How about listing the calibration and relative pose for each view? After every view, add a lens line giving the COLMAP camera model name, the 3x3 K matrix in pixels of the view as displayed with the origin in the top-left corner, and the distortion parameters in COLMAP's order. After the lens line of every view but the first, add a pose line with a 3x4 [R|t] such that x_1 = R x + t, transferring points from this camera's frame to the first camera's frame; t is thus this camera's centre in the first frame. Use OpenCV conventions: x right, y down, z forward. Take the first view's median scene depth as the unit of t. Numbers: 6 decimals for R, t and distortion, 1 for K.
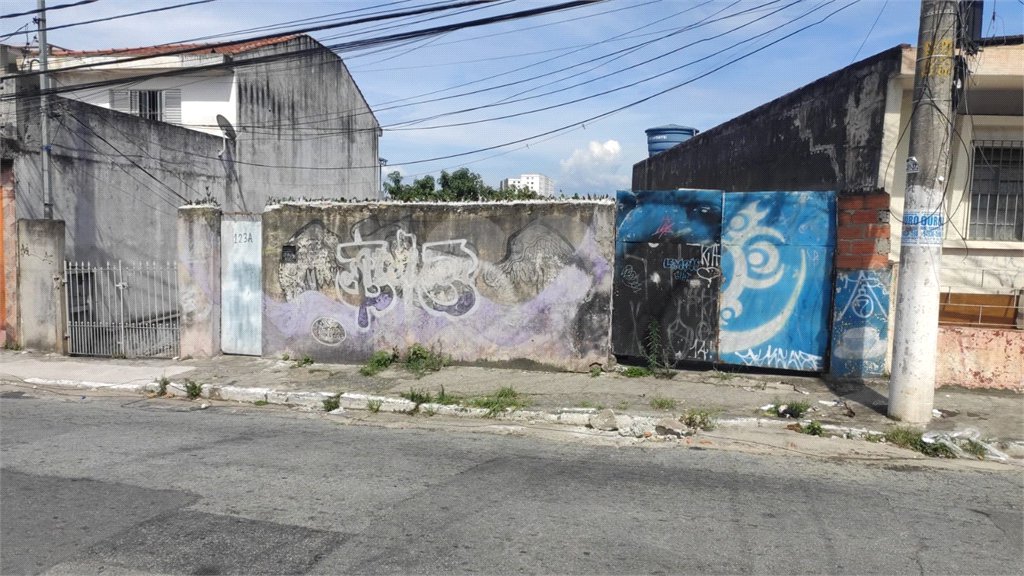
lens RADIAL K [[748.6, 0, 503.7], [0, 748.6, 291.9], [0, 0, 1]] dist [0.048137, -0.046157]
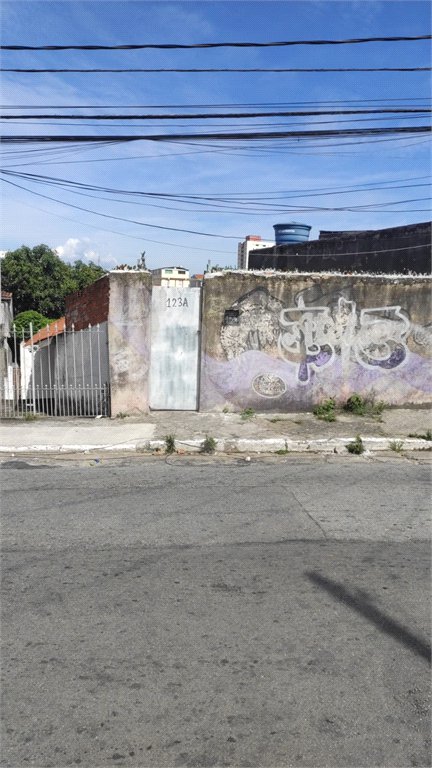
lens RADIAL K [[561.5, 0, 209.4], [0, 561.5, 382.4], [0, 0, 1]] dist [0.048137, -0.046157]
pose [[0.924457, -0.038046, 0.379384, -0.637103], [0.014246, 0.997761, 0.065347, -0.009825], [-0.381020, -0.055006, 0.922929, 0.238406]]
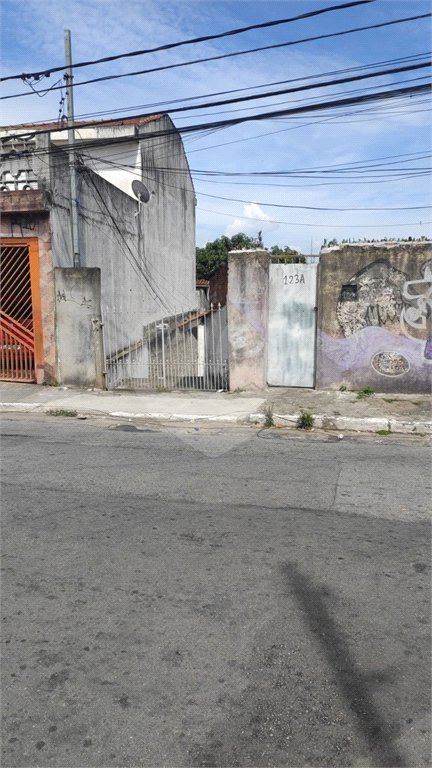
lens RADIAL K [[561.5, 0, 212.9], [0, 561.5, 382.3], [0, 0, 1]] dist [0.048137, -0.046157]
pose [[0.999560, -0.020223, 0.021721, -0.501328], [0.018322, 0.996261, 0.084424, 0.005518], [-0.023347, -0.083989, 0.996193, 0.191355]]
